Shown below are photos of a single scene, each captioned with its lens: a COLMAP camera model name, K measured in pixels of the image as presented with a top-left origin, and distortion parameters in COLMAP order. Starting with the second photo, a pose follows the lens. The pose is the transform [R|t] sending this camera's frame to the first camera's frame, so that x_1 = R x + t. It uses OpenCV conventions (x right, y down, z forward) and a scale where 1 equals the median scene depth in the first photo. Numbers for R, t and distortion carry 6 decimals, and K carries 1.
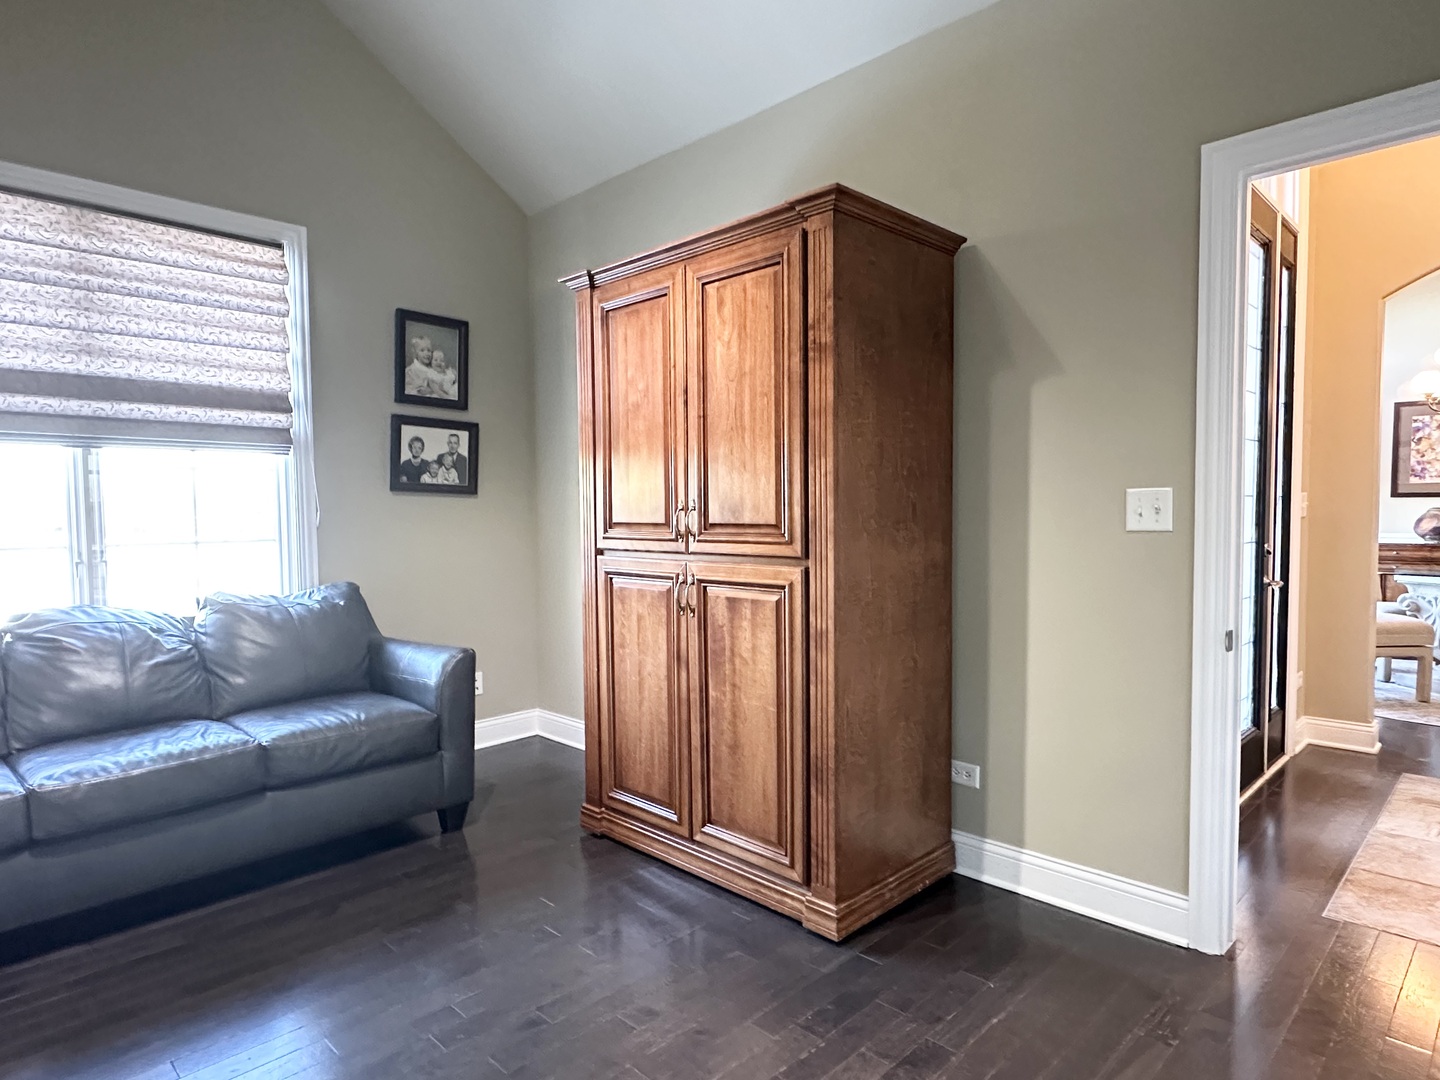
lens RADIAL K [[845.0, 0, 726.3], [0, 845.0, 538.7], [0, 0, 1]] dist [-0.007058, 0.002193]
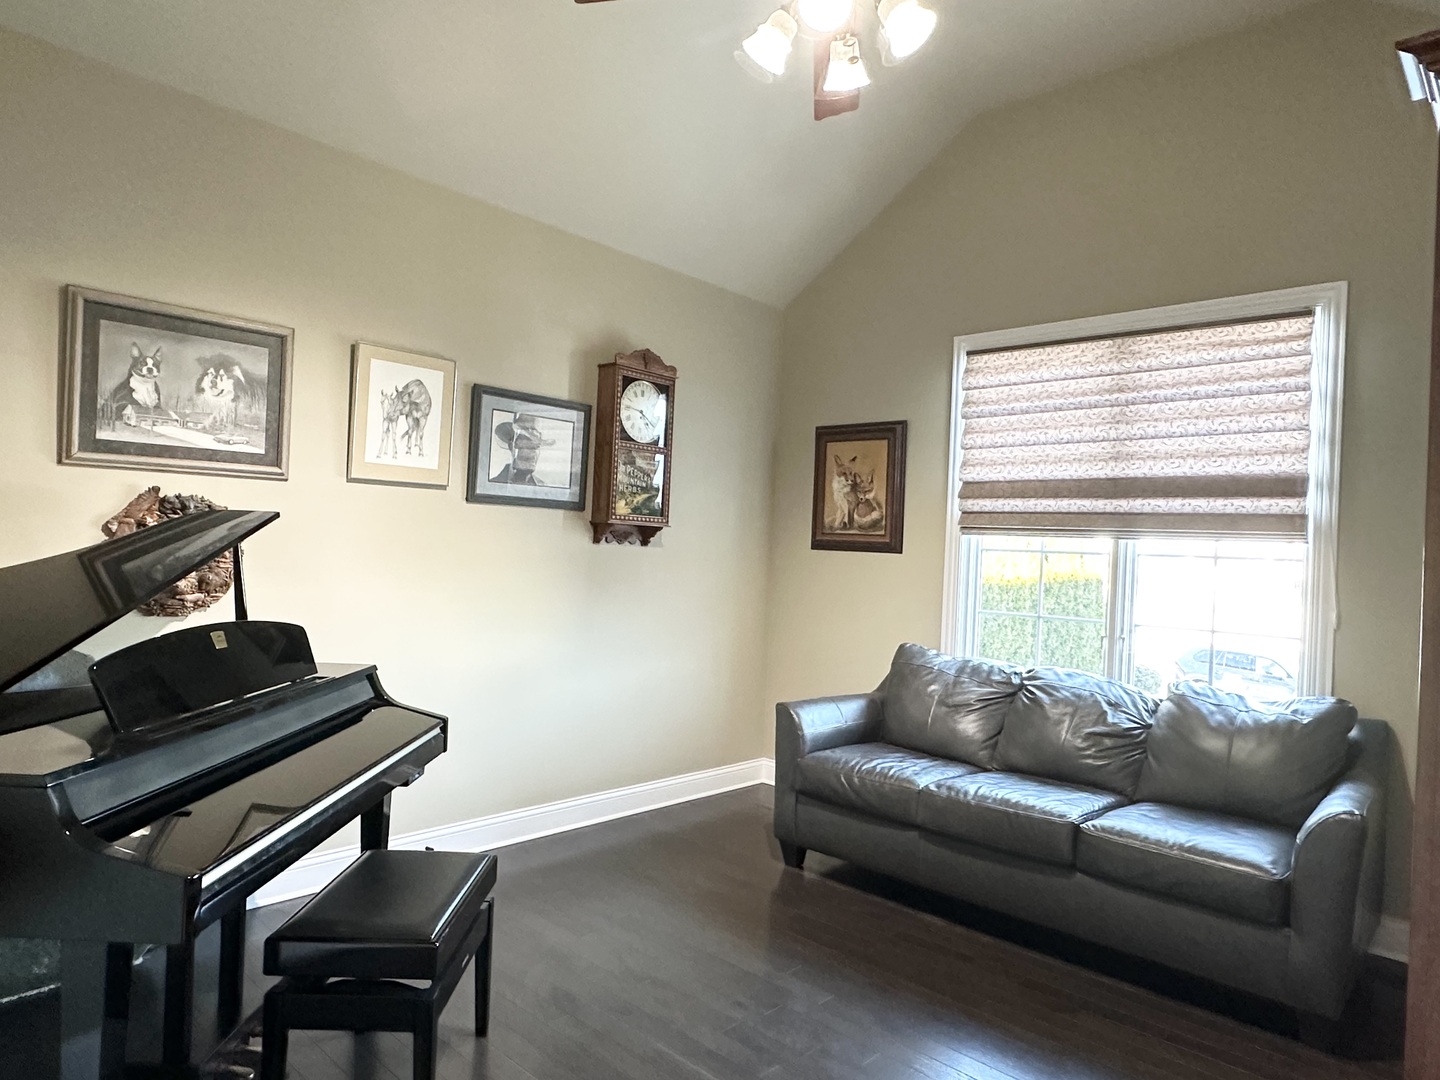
lens RADIAL K [[886.2, 0, 720.3], [0, 886.2, 544.5], [0, 0, 1]] dist [-0.001995, 0.002310]
pose [[0.033124, -0.021737, -0.999215, 0.418980], [-0.101246, 0.994547, -0.024992, -0.015447], [0.994310, 0.101994, 0.030743, 0.400532]]
